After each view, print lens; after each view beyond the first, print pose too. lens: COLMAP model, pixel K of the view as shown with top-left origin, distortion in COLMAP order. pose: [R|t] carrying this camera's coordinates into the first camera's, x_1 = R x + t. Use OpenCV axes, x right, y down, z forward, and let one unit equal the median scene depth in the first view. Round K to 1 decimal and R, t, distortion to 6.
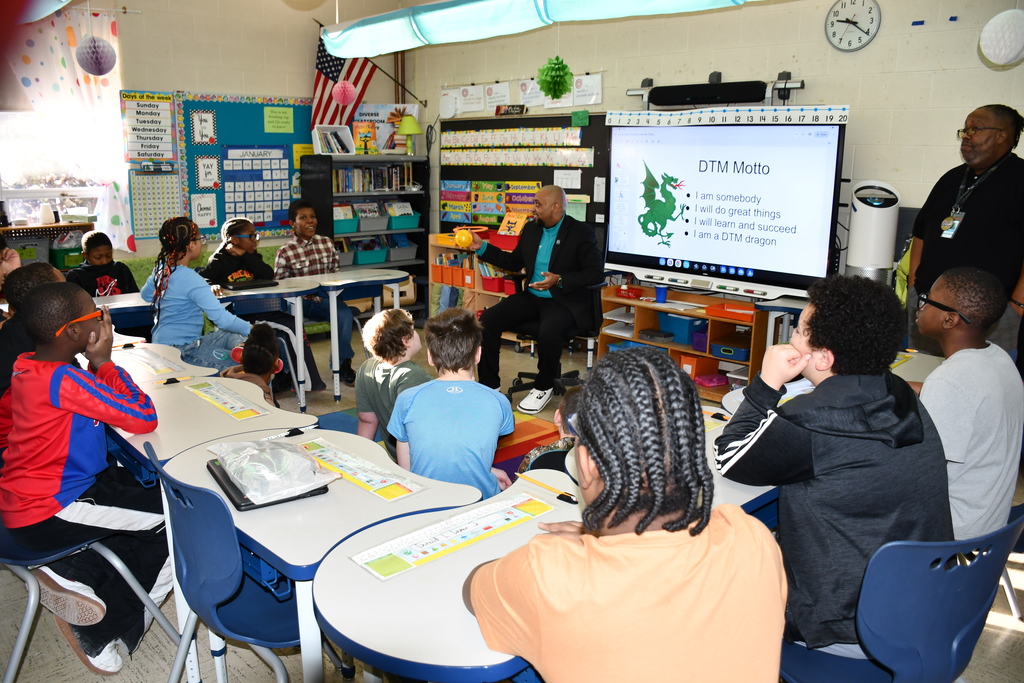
lens RADIAL K [[808.1, 0, 512.0], [0, 808.1, 341.5], [0, 0, 1]] dist [-0.133865, 0.090604]
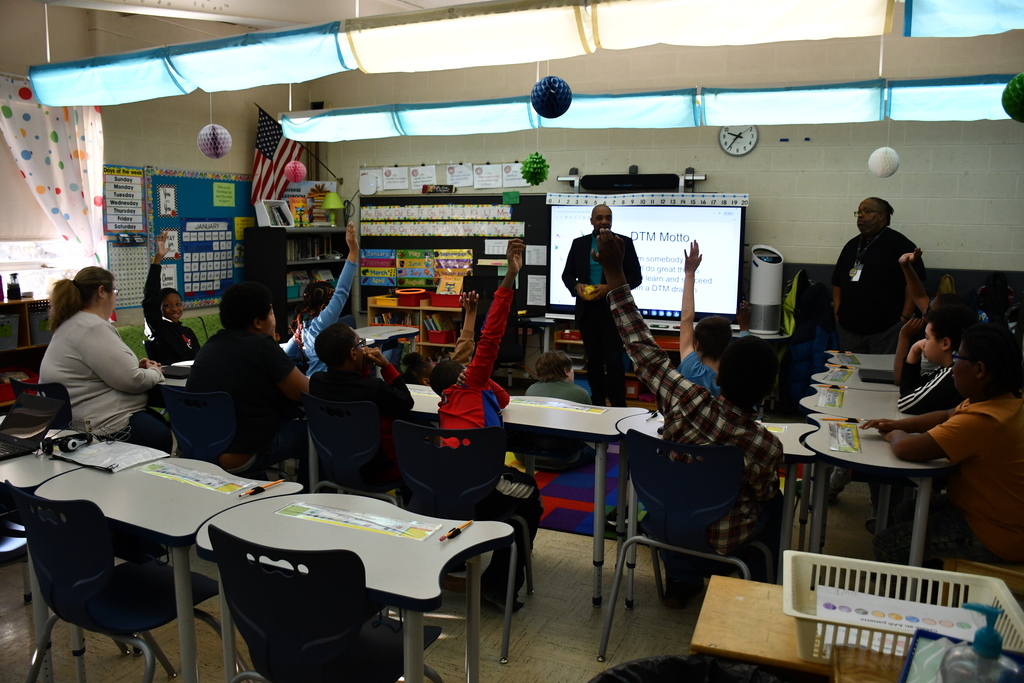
lens RADIAL K [[808.1, 0, 512.0], [0, 808.1, 341.5], [0, 0, 1]] dist [-0.133865, 0.090604]
pose [[0.922070, -0.056273, 0.382910, -0.360226], [0.085806, 0.994475, -0.060475, 0.014241], [-0.377392, 0.088618, 0.921804, -0.109808]]
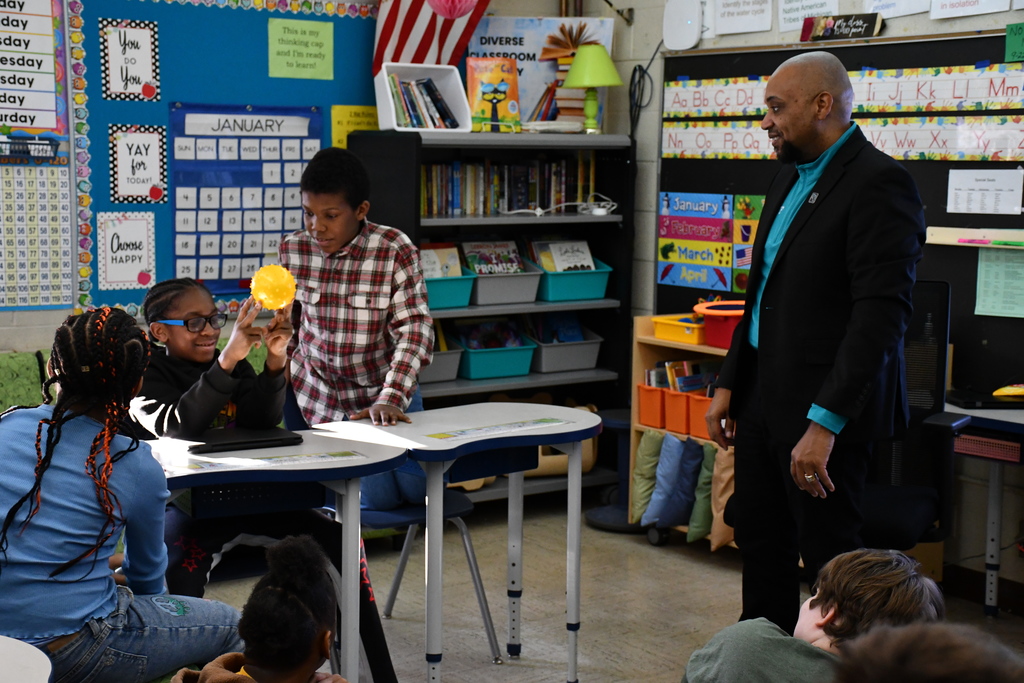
lens RADIAL K [[1671.8, 0, 512.0], [0, 1671.8, 341.5], [0, 0, 1]] dist [0.270526, 0.359097]
pose [[0.990810, 0.020589, -0.133686, -0.048751], [-0.034114, 0.994434, -0.099682, -0.027658], [0.130890, 0.103327, 0.985998, 0.101693]]
